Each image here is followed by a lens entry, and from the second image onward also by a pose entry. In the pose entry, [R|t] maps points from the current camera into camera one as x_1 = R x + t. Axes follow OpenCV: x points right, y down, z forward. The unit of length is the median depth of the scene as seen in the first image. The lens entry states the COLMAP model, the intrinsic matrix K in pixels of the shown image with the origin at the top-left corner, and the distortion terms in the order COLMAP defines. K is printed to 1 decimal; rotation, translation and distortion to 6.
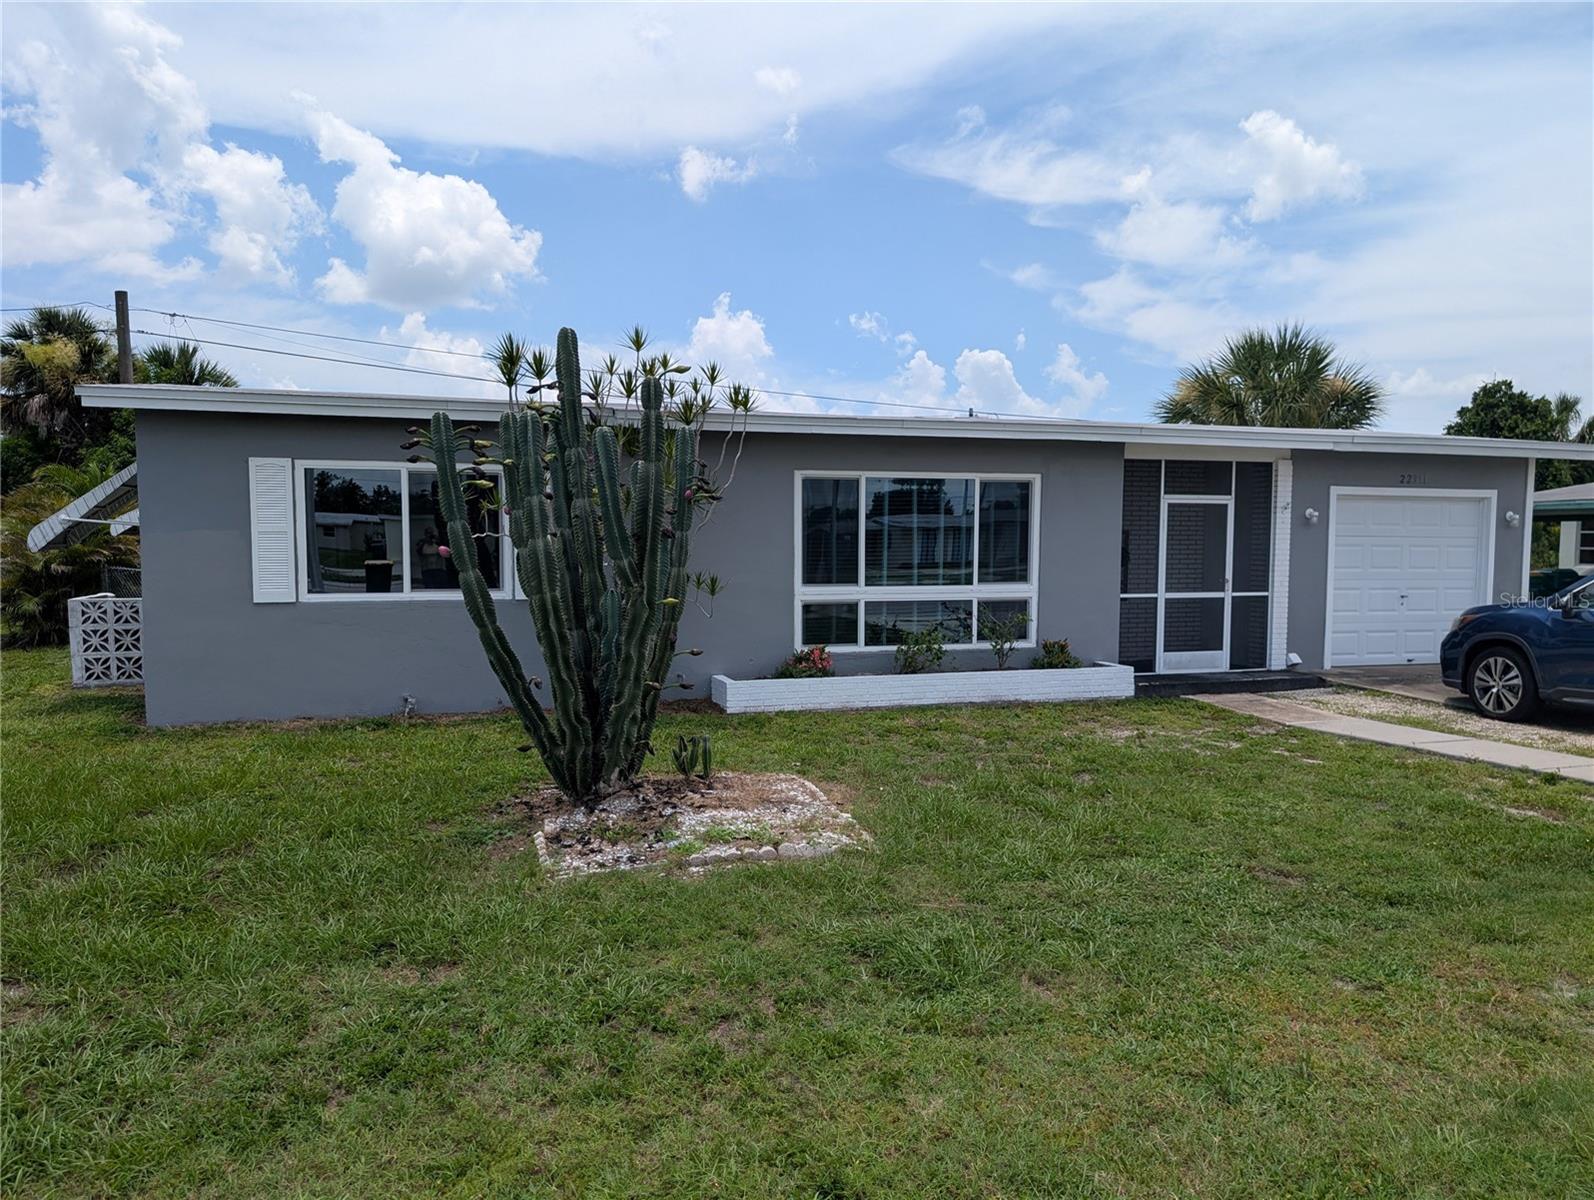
lens RADIAL K [[1157.5, 0, 792.9], [0, 1157.5, 594.6], [0, 0, 1]] dist [0.018652, -0.011177]
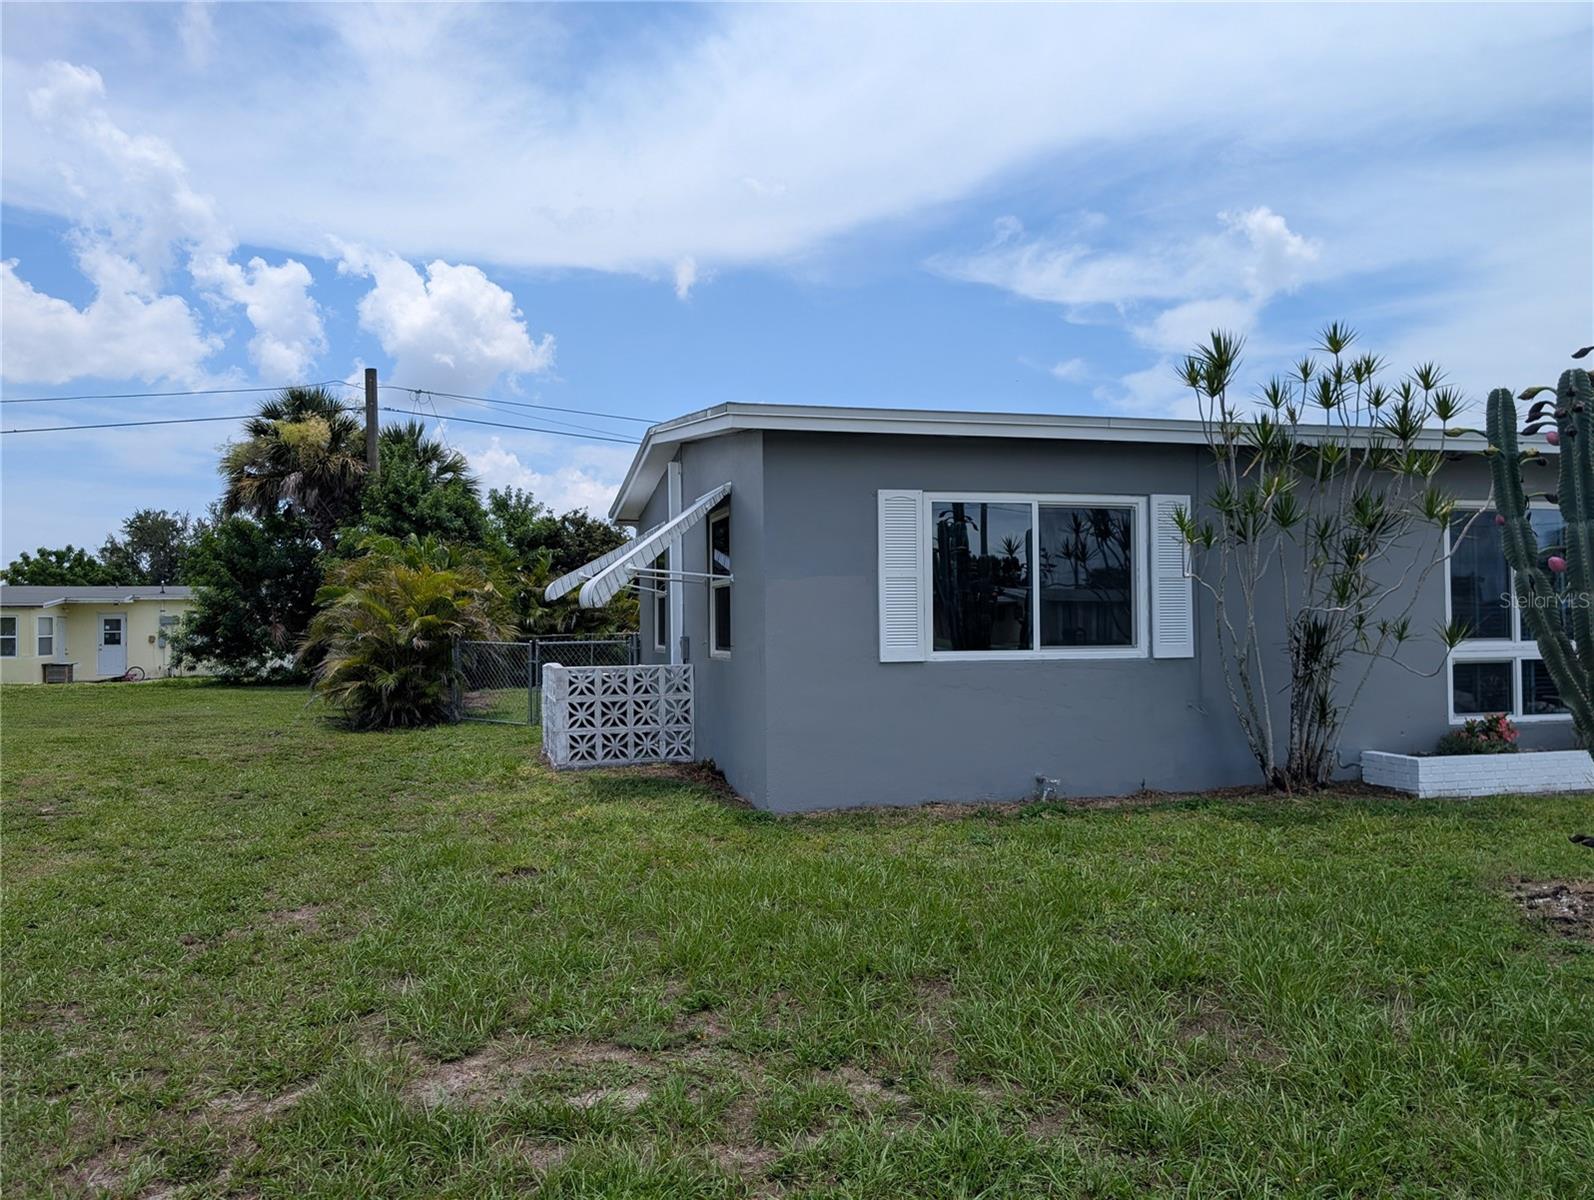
lens RADIAL K [[1104.4, 0, 801.7], [0, 1104.4, 578.4], [0, 0, 1]] dist [0.048005, -0.002126]
pose [[0.999501, -0.013276, -0.028649, -0.408783], [0.010701, 0.996042, -0.088234, 0.012796], [0.029707, 0.087883, 0.995688, 0.170633]]
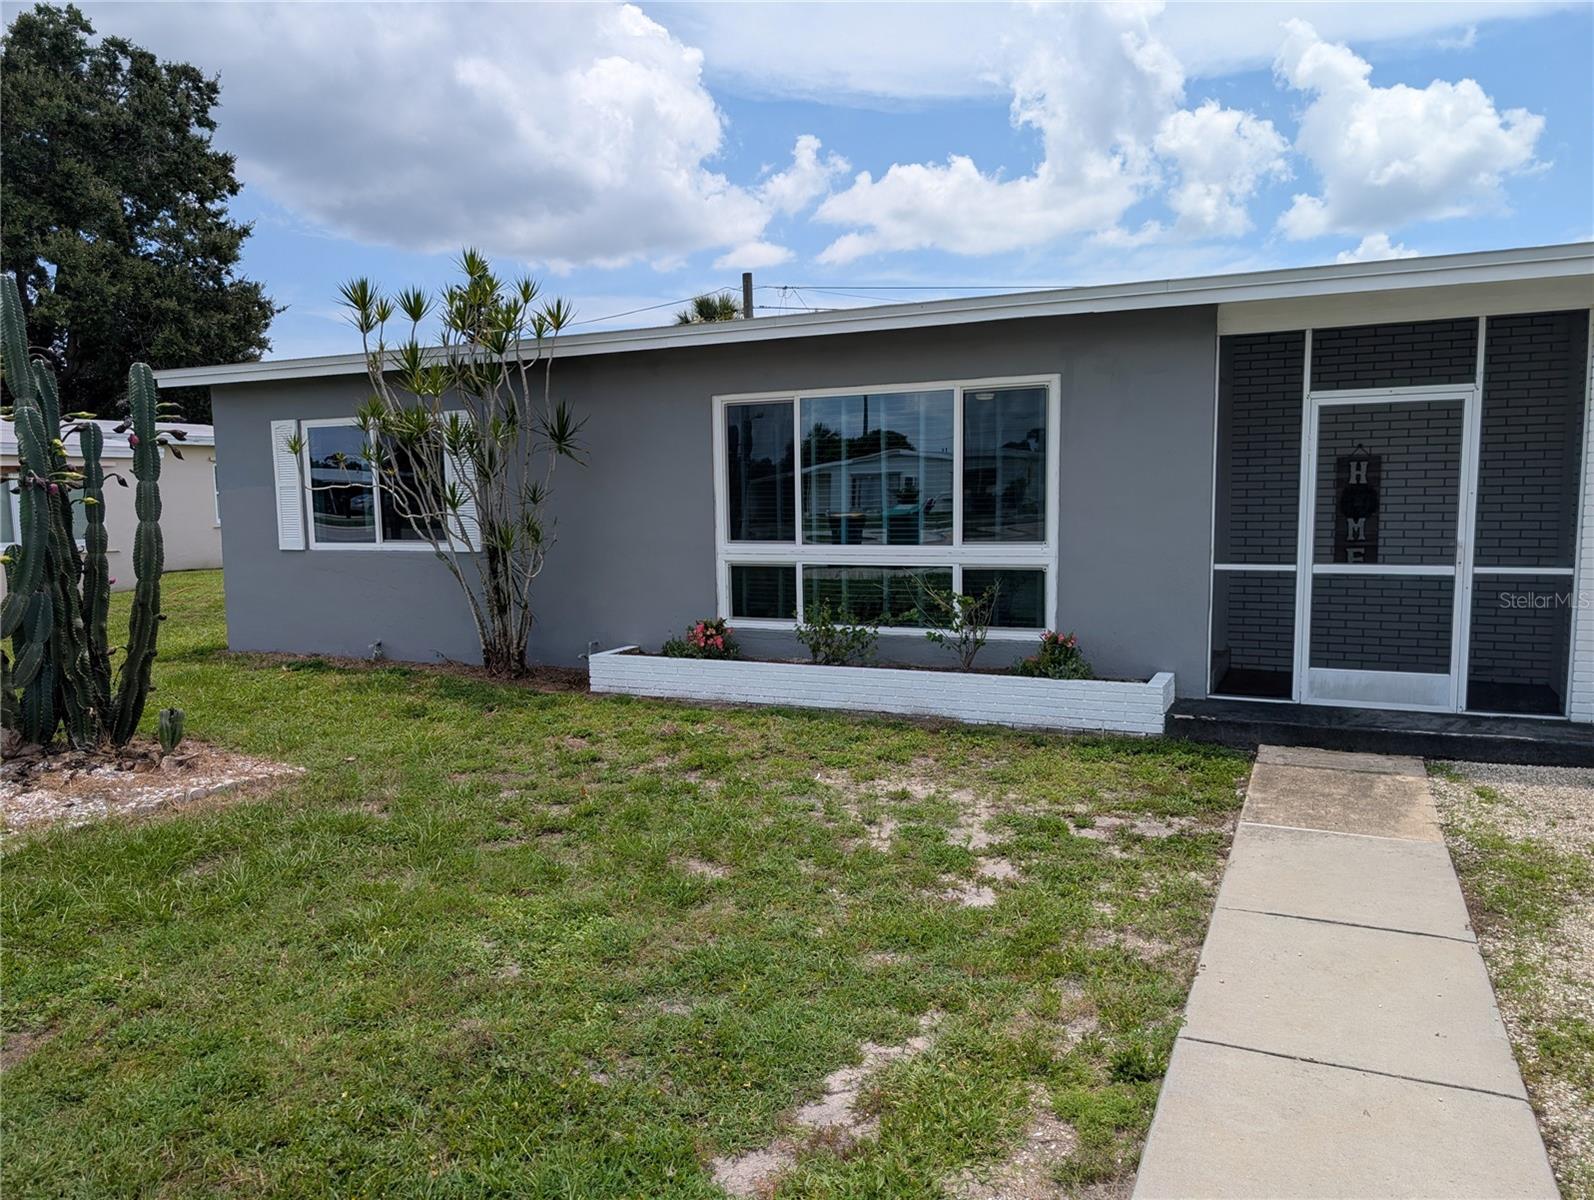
lens RADIAL K [[1138.0, 0, 796.2], [0, 1138.0, 621.6], [0, 0, 1]] dist [0.018791, -0.004178]
pose [[0.732721, 0.064075, -0.677506, 0.542366], [-0.014436, 0.996797, 0.078660, -0.014627], [0.680376, -0.047855, 0.731299, 0.429056]]
